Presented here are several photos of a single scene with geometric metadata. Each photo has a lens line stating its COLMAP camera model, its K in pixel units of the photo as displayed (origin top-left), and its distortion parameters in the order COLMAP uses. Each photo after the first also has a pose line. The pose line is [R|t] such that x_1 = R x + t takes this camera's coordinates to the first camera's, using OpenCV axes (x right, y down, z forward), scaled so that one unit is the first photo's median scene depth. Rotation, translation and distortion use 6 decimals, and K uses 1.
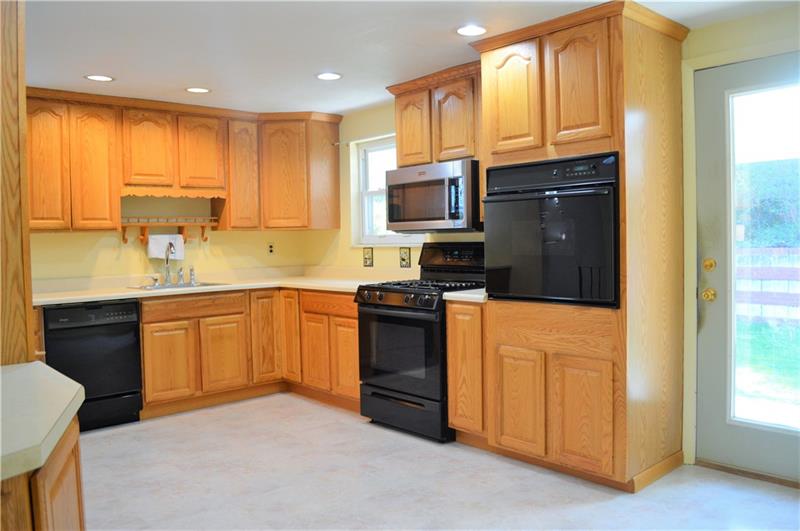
lens RADIAL K [[644.7, 0, 400.0], [0, 644.7, 265.5], [0, 0, 1]] dist [-0.075176, 0.001221]
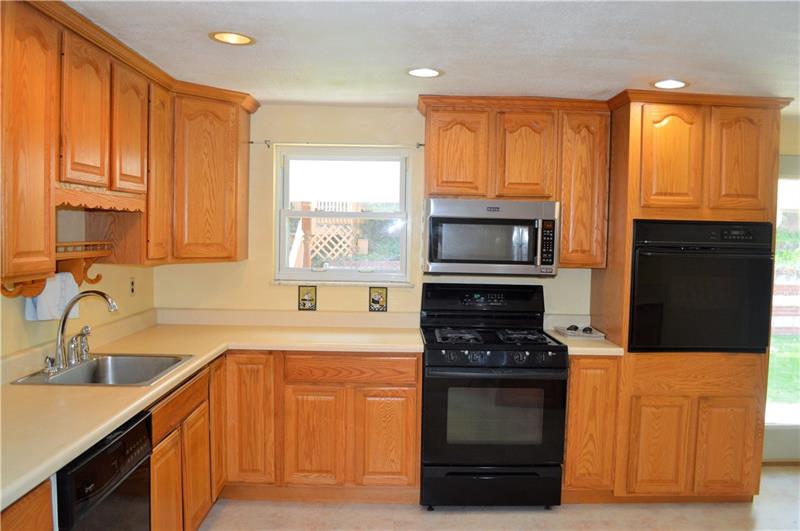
lens RADIAL K [[636.4, 0, 400.0], [0, 636.4, 265.5], [0, 0, 1]] dist [-0.074815, -0.002009]
pose [[0.656145, -0.005802, 0.754612, -0.708320], [-0.002397, 0.999949, 0.009773, -0.076525], [-0.754631, -0.008221, 0.656098, 0.540831]]
